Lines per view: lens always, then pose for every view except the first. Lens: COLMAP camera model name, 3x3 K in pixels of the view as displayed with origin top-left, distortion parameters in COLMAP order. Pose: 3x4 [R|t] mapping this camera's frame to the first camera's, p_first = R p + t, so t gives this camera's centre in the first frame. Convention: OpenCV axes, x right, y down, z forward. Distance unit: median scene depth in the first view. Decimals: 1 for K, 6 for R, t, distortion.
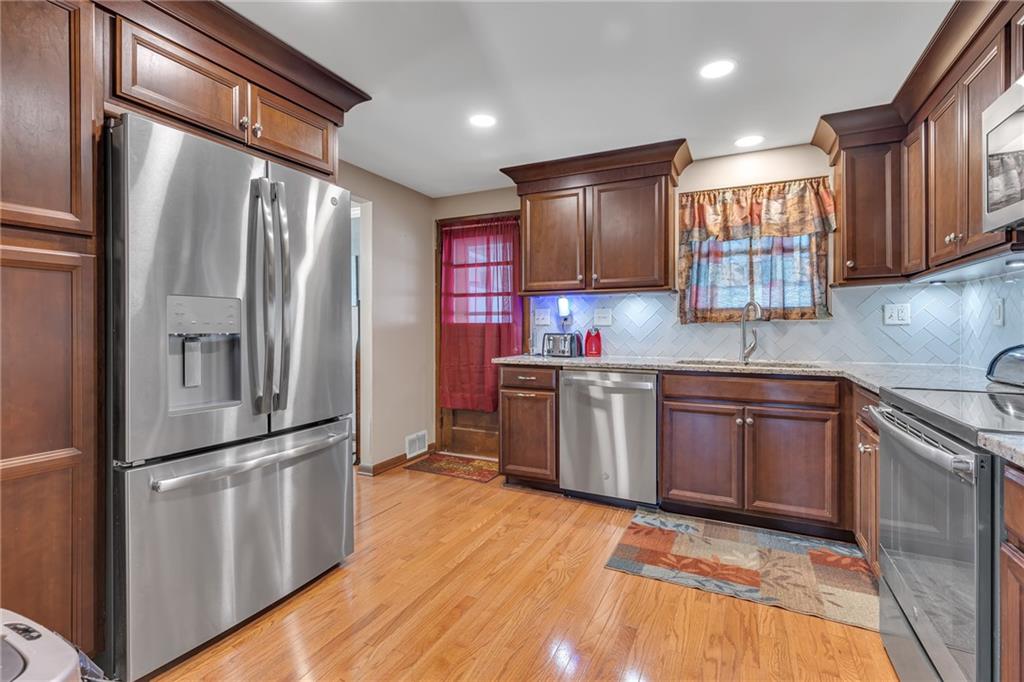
lens RADIAL K [[466.8, 0, 514.5], [0, 466.8, 333.1], [0, 0, 1]] dist [0.004250, 0.000378]
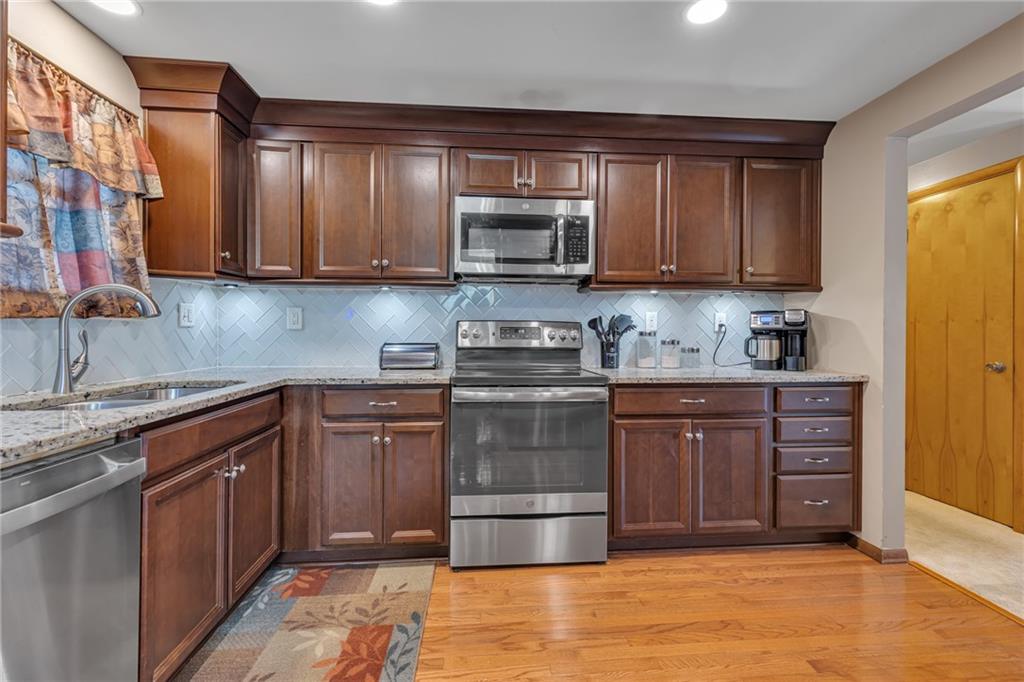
lens RADIAL K [[466.8, 0, 515.2], [0, 466.8, 332.8], [0, 0, 1]] dist [0.004250, 0.000378]
pose [[-0.529601, -0.004733, 0.848233, -0.314761], [0.002946, 0.999968, 0.007419, -0.014083], [-0.848242, 0.006428, -0.529571, 1.148345]]
